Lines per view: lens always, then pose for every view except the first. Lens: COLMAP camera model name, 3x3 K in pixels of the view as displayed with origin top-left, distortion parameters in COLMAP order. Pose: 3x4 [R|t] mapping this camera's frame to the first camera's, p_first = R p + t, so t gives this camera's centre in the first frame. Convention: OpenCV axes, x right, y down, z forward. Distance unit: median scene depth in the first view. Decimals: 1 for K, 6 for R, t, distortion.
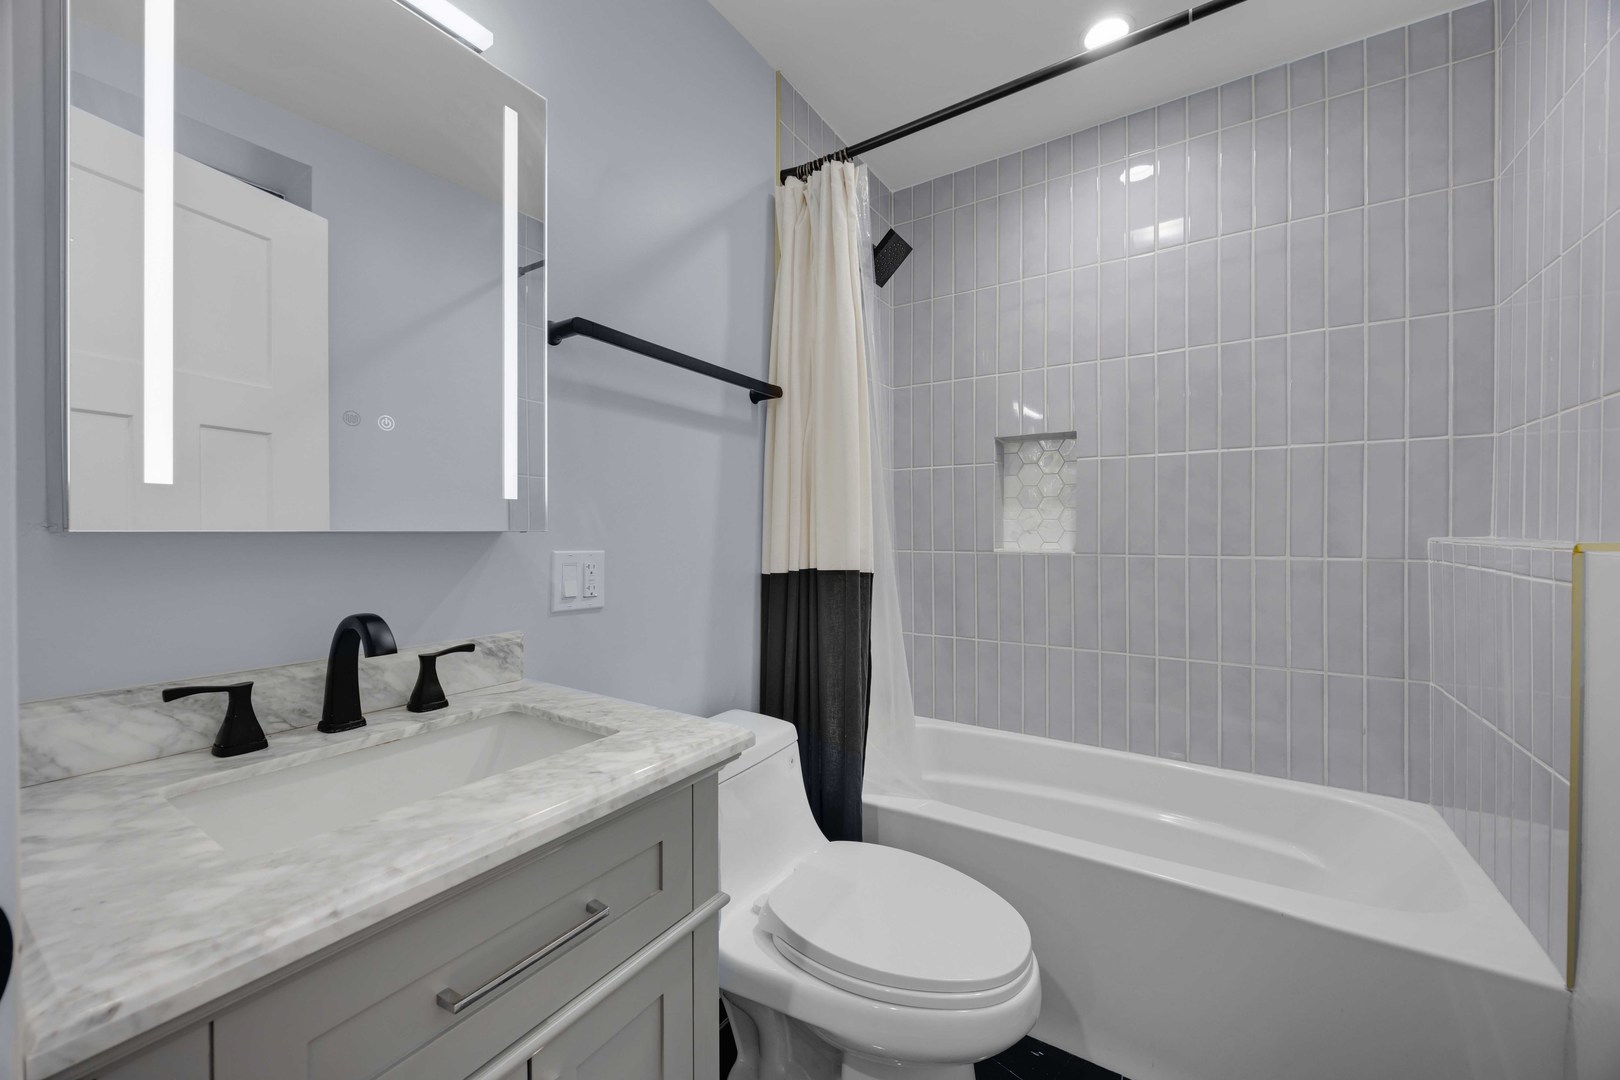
lens RADIAL K [[619.2, 0, 815.8], [0, 619.2, 537.6], [0, 0, 1]] dist [-0.000359, 0.000054]
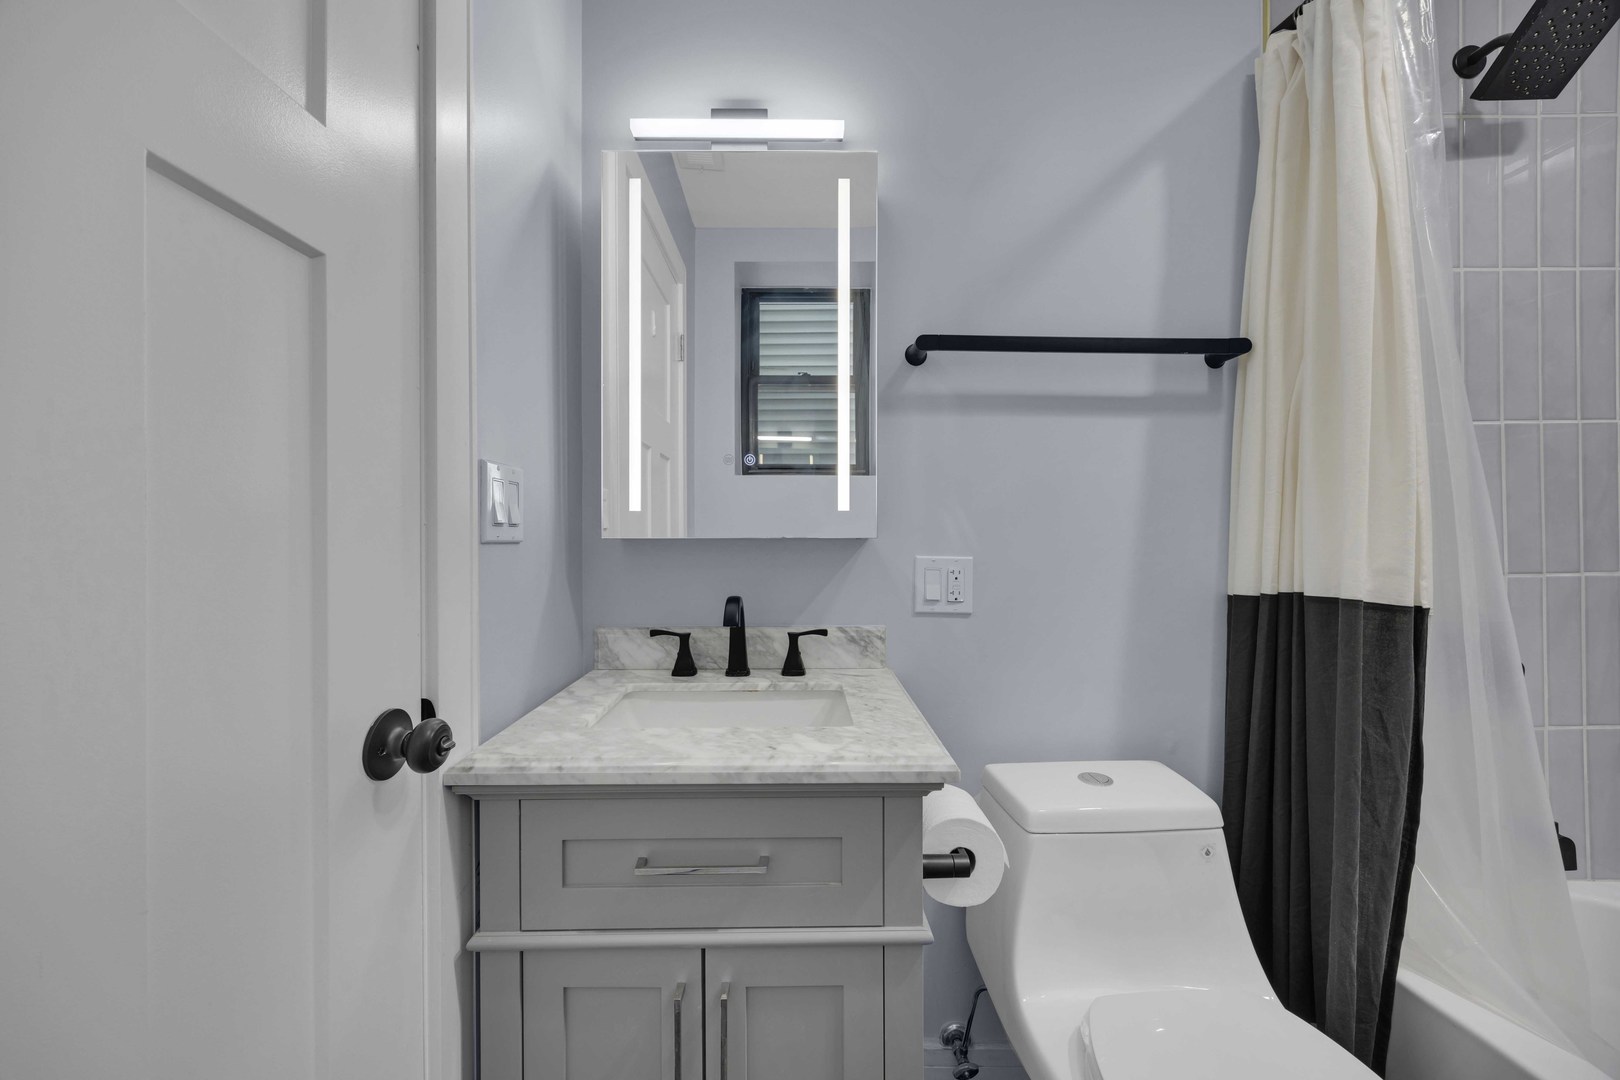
lens RADIAL K [[619.2, 0, 800.5], [0, 619.2, 540.2], [0, 0, 1]] dist [-0.000359, 0.000054]
pose [[0.548544, 0.006293, -0.836098, 0.415037], [-0.008246, 0.999964, 0.002116, -0.007437], [0.836081, 0.005734, 0.548576, 0.264845]]
